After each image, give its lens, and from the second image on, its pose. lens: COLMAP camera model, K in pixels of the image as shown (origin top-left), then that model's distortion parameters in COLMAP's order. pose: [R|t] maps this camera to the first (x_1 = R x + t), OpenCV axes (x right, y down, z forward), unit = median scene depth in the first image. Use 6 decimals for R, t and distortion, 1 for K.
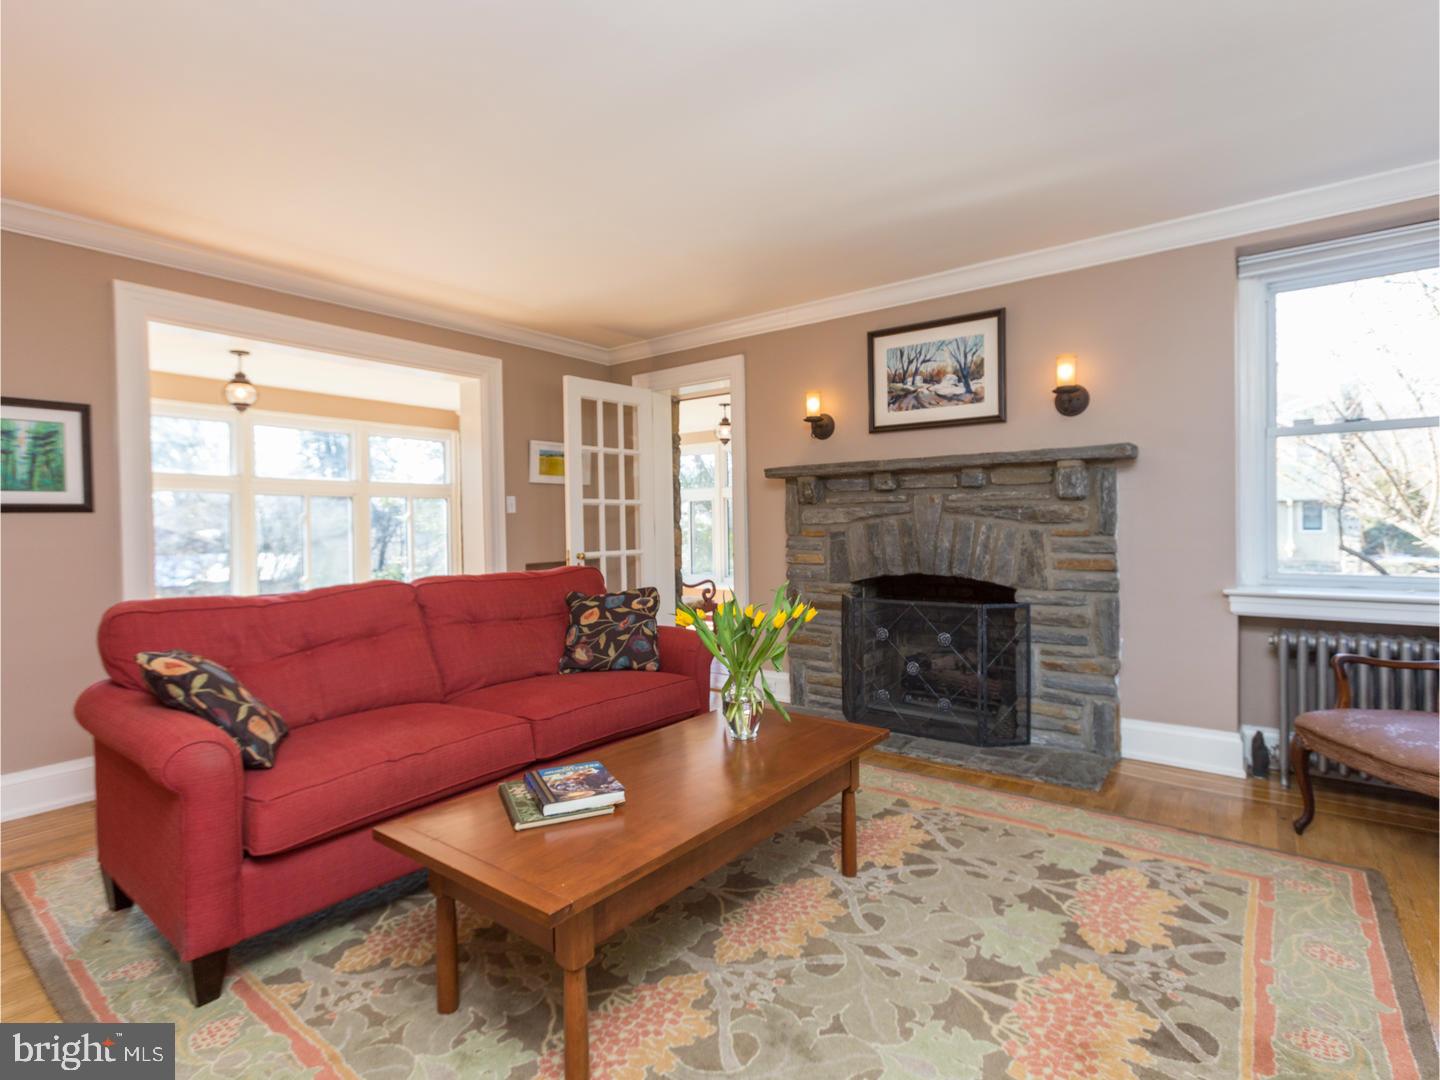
lens RADIAL K [[718.2, 0, 724.7], [0, 718.2, 534.7], [0, 0, 1]] dist [-0.014203, 0.009226]
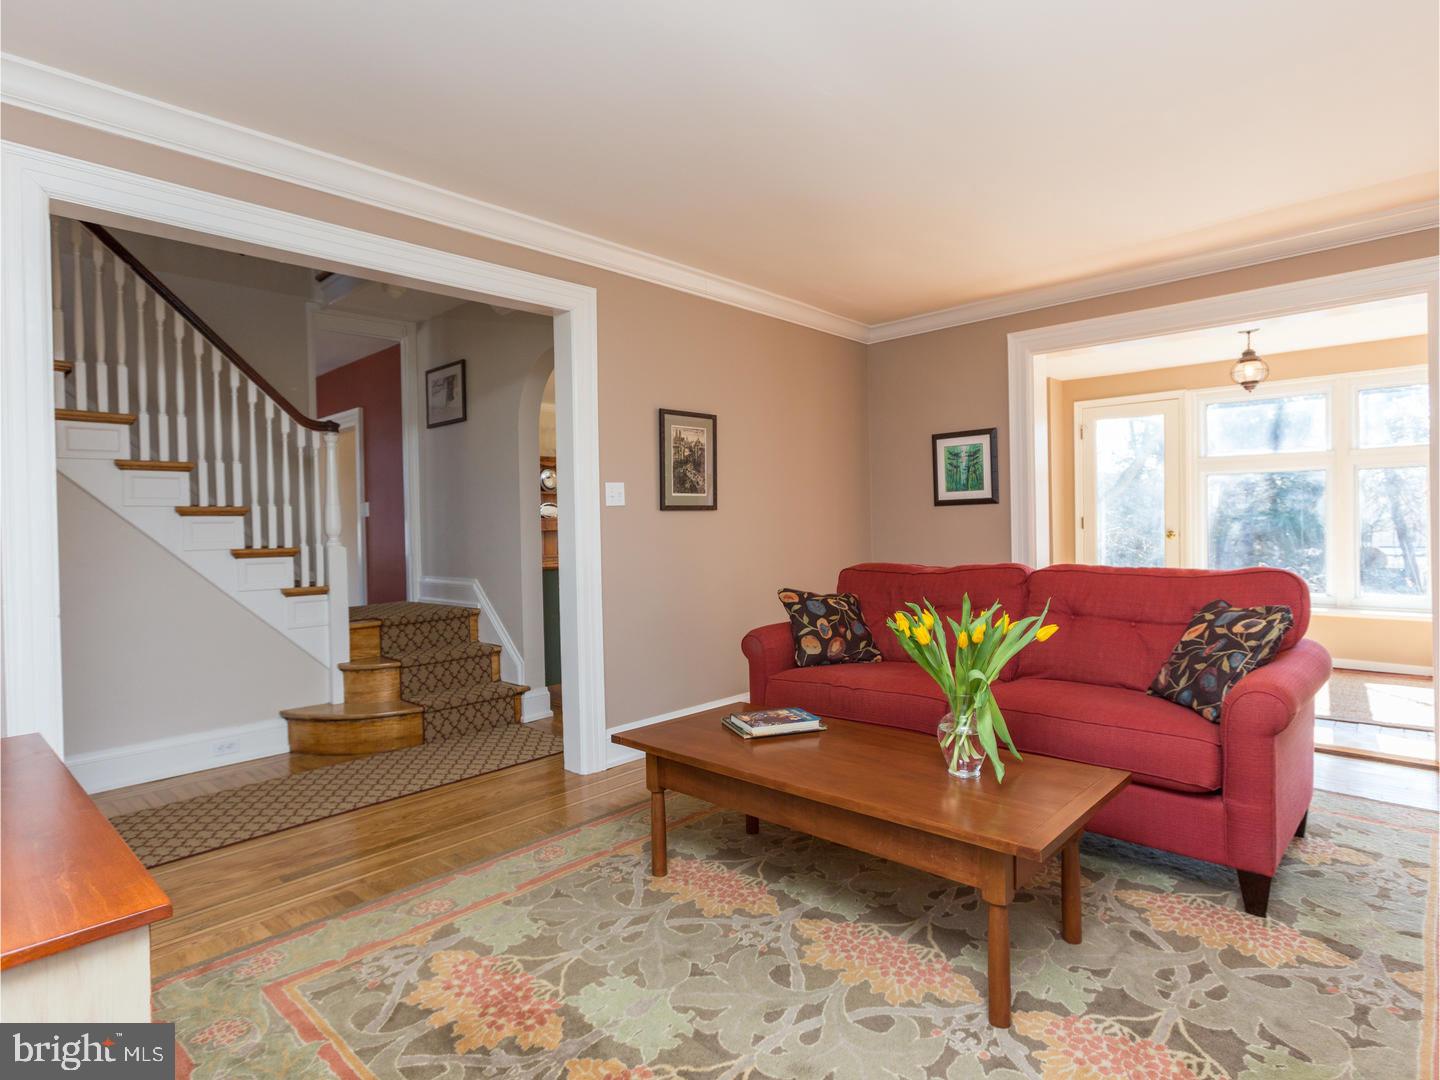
lens RADIAL K [[781.6, 0, 720.5], [0, 781.6, 533.8], [0, 0, 1]] dist [-0.015306, 0.000059]
pose [[-0.106716, 0.027889, -0.993898, 0.715149], [0.009649, 0.999589, 0.027013, -0.018193], [0.994243, -0.006707, -0.106941, 0.618980]]
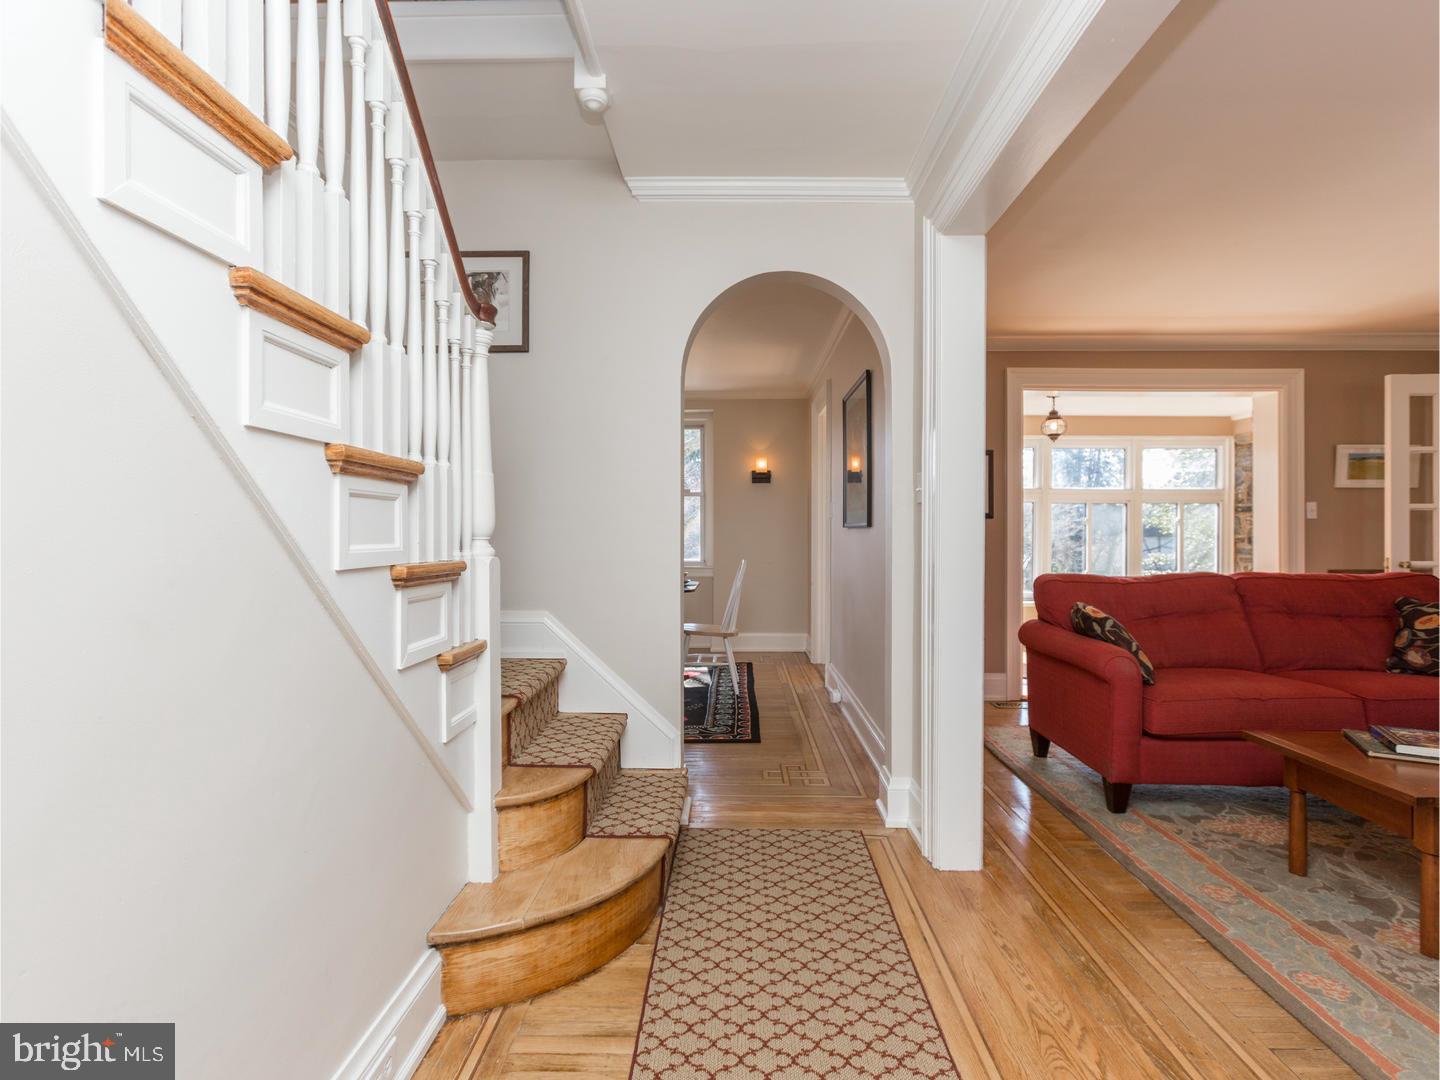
lens RADIAL K [[718.2, 0, 715.8], [0, 718.2, 535.3], [0, 0, 1]] dist [-0.014203, 0.009226]
pose [[0.588991, 0.021012, -0.807866, 0.034142], [-0.022490, 0.999701, 0.009605, 0.004378], [0.807827, 0.012512, 0.589287, -0.421638]]
